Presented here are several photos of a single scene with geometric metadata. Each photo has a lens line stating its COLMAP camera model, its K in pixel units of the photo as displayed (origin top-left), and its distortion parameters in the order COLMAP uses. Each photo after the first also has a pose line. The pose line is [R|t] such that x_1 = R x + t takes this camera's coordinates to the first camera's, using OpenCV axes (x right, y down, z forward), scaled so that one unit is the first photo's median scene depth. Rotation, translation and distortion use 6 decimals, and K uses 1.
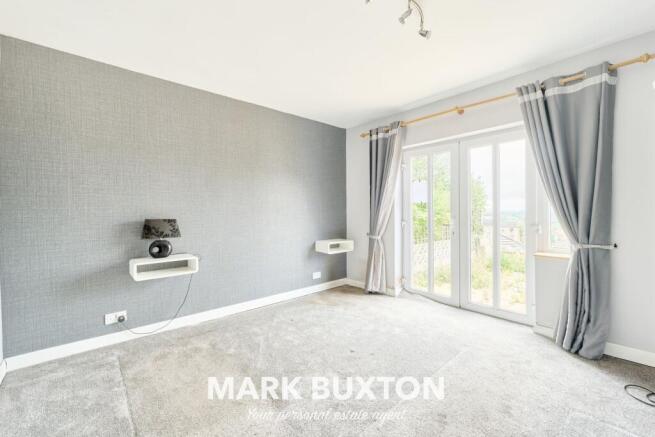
lens RADIAL K [[270.9, 0, 330.9], [0, 270.9, 213.5], [0, 0, 1]] dist [0.000516, -0.001663]
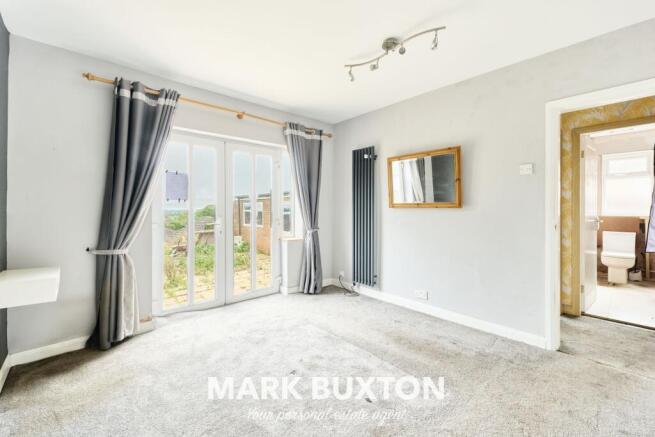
lens RADIAL K [[270.9, 0, 328.5], [0, 270.9, 212.1], [0, 0, 1]] dist [0.000516, -0.001663]
pose [[0.008982, -0.006406, 0.999939, -0.505366], [0.010819, 0.999922, 0.006309, -0.003791], [-0.999901, 0.010761, 0.009051, 0.561310]]
